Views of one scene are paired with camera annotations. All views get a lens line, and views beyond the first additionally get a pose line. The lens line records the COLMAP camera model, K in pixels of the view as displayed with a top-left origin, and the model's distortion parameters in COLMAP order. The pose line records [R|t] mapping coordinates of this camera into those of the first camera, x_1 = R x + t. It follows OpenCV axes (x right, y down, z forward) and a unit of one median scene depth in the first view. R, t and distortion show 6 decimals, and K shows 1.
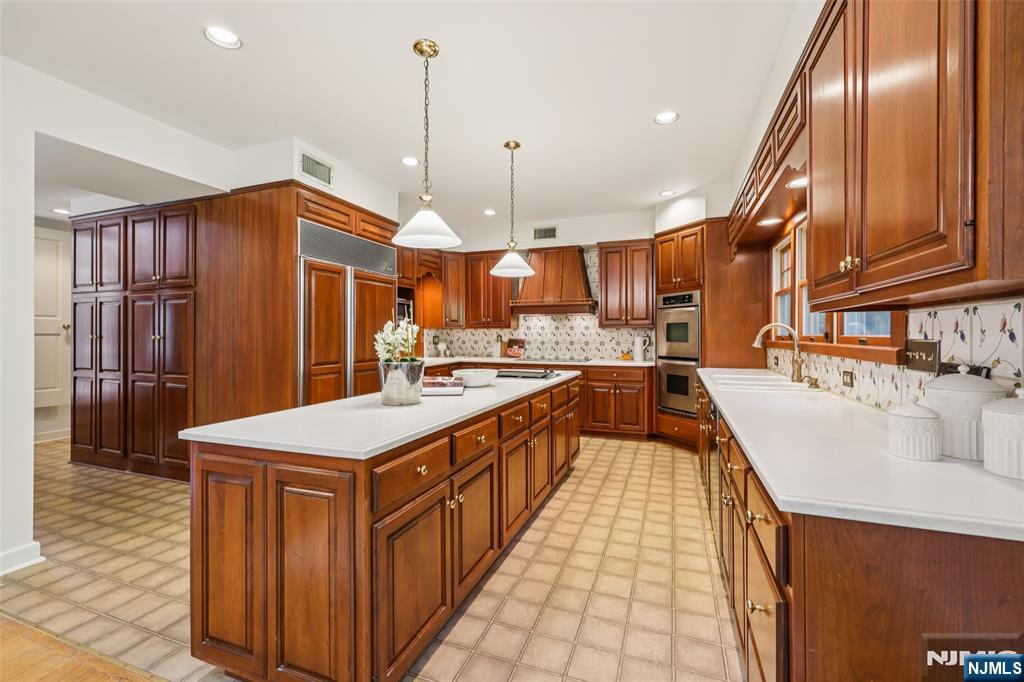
lens RADIAL K [[422.7, 0, 521.7], [0, 422.7, 339.4], [0, 0, 1]] dist [0.002421, 0.000146]
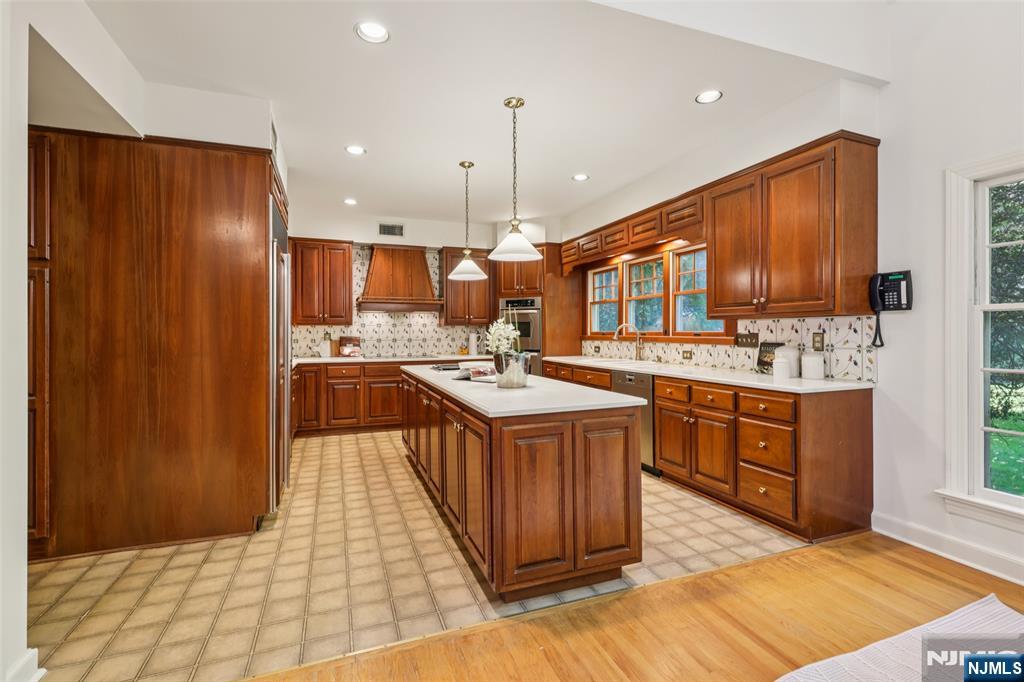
lens RADIAL K [[470.8, 0, 507.1], [0, 470.8, 337.4], [0, 0, 1]] dist [0.003856, 0.000224]
pose [[0.758751, -0.011578, 0.651278, -0.491175], [0.011105, 0.999927, 0.004838, -0.000754], [-0.651286, 0.003561, 0.758824, -0.018548]]
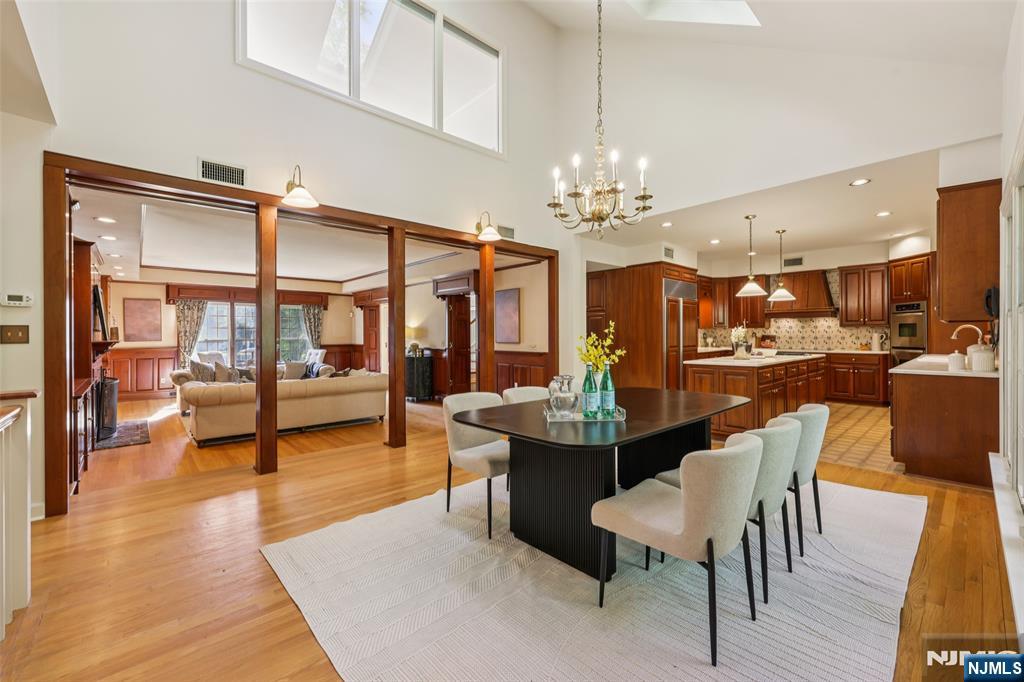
lens RADIAL K [[422.7, 0, 511.0], [0, 422.7, 334.2], [0, 0, 1]] dist [0.002421, 0.000146]
pose [[0.884784, -0.003186, -0.465990, -0.134226], [0.000132, 0.999978, -0.006588, 0.006371], [0.466001, 0.005767, 0.884766, -0.786055]]
